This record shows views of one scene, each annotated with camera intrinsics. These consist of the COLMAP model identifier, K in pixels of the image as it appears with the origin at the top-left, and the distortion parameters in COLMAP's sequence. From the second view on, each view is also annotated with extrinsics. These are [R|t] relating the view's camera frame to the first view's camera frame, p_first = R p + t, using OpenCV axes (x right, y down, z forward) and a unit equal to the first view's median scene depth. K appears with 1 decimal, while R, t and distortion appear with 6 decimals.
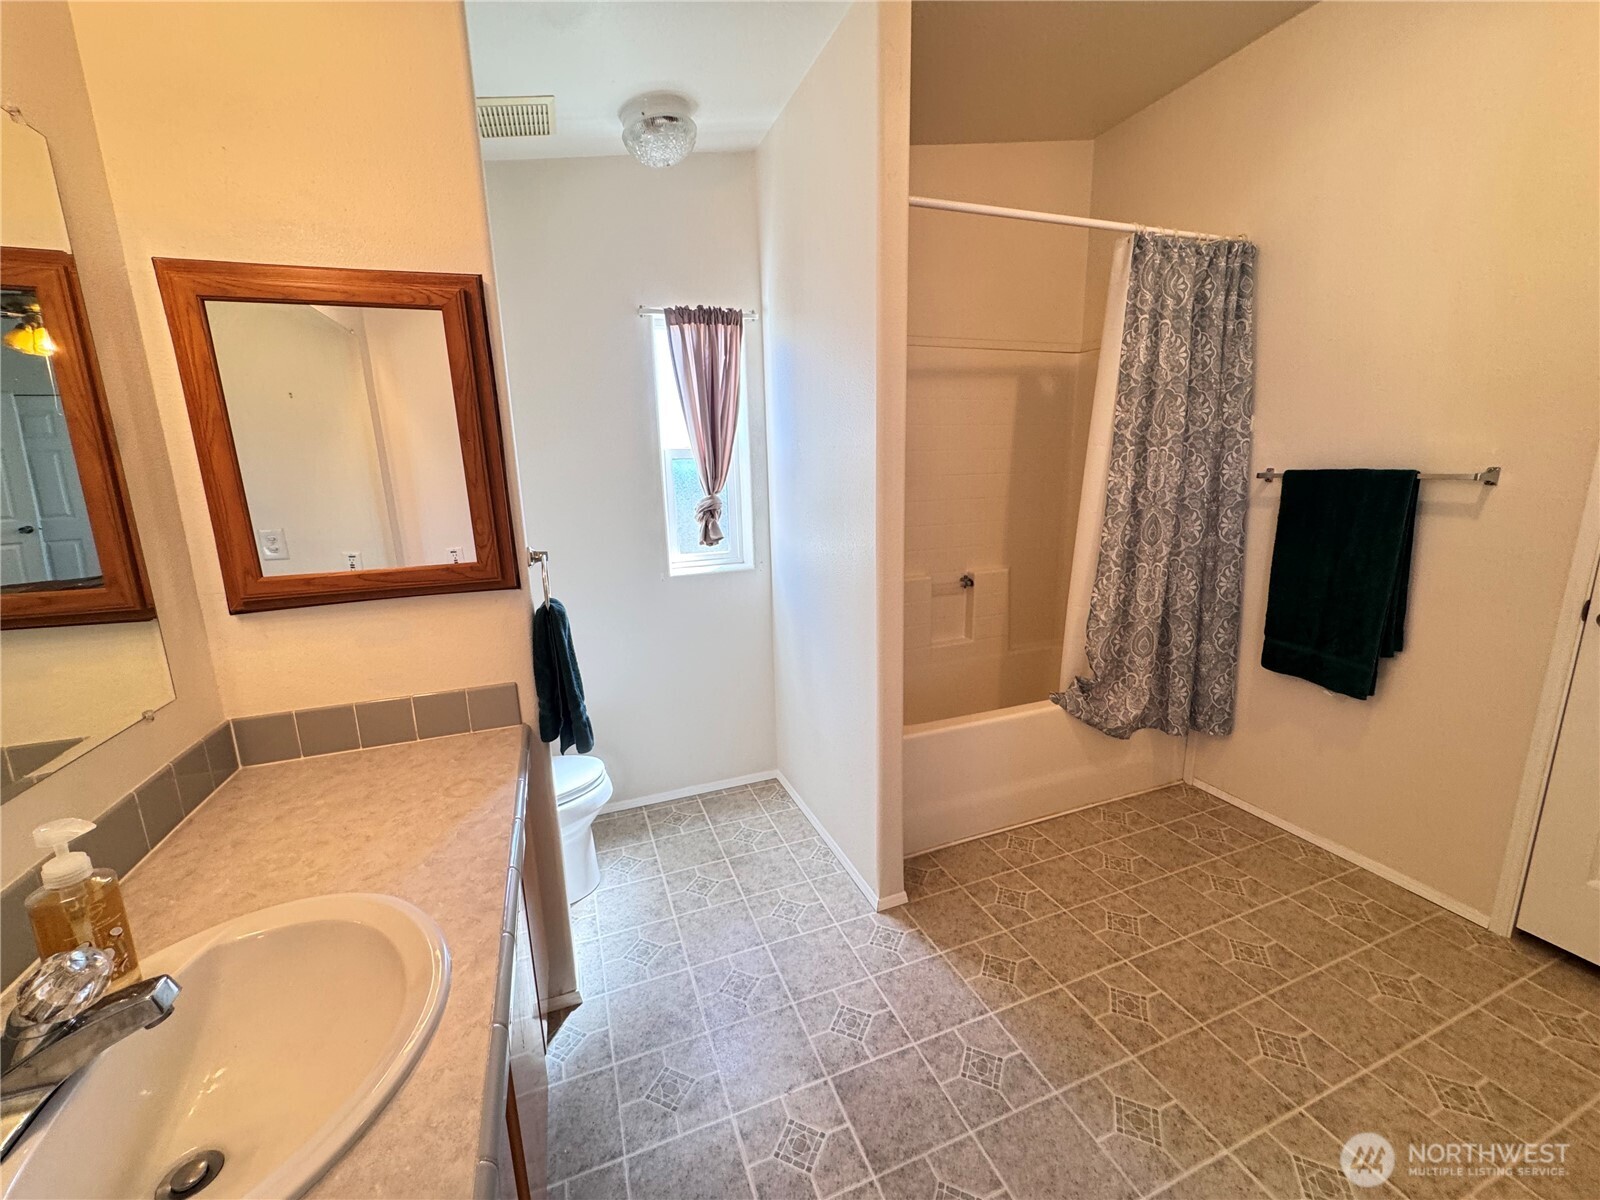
lens RADIAL K [[637.8, 0, 799.9], [0, 637.8, 597.0], [0, 0, 1]] dist [-0.002646, 0.000009]
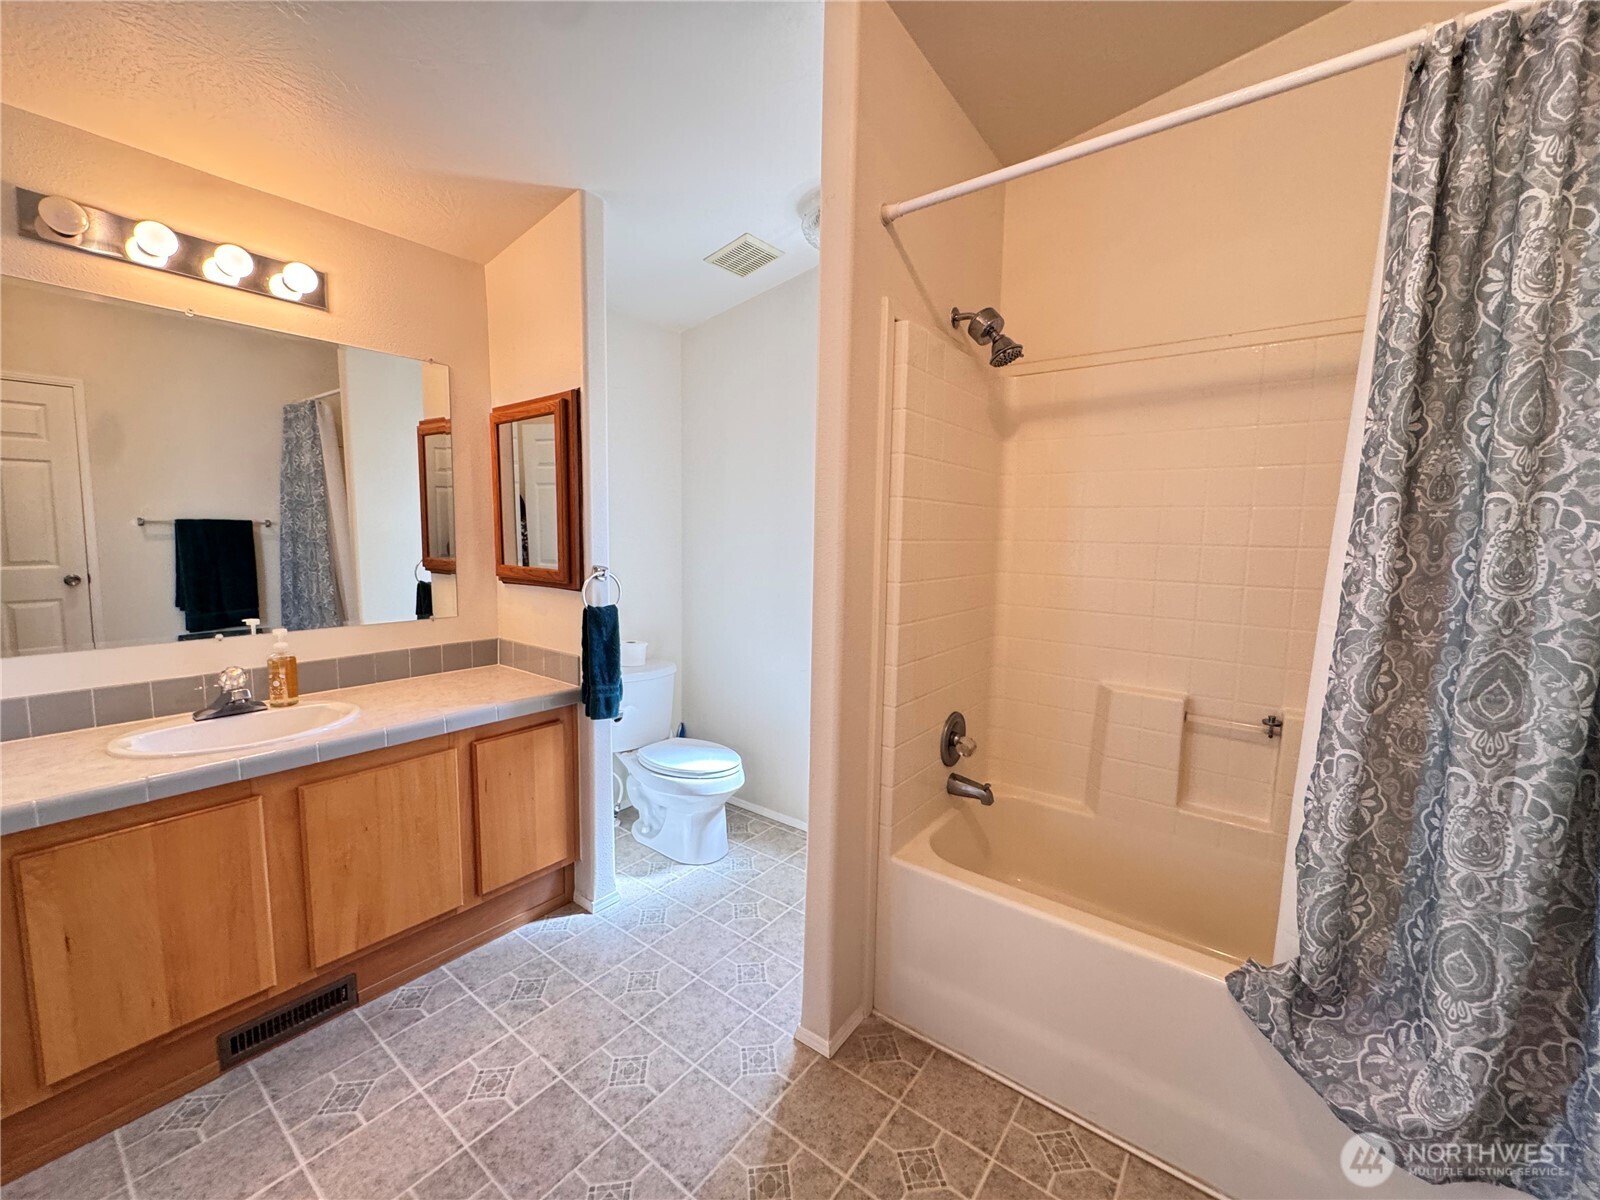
lens RADIAL K [[650.4, 0, 794.5], [0, 650.4, 591.9], [0, 0, 1]] dist [0.015787, 0.000063]
pose [[0.512215, 0.122136, -0.850129, 0.664162], [-0.196538, 0.980240, 0.022411, -0.087749], [0.836067, 0.155603, 0.526098, 0.380835]]
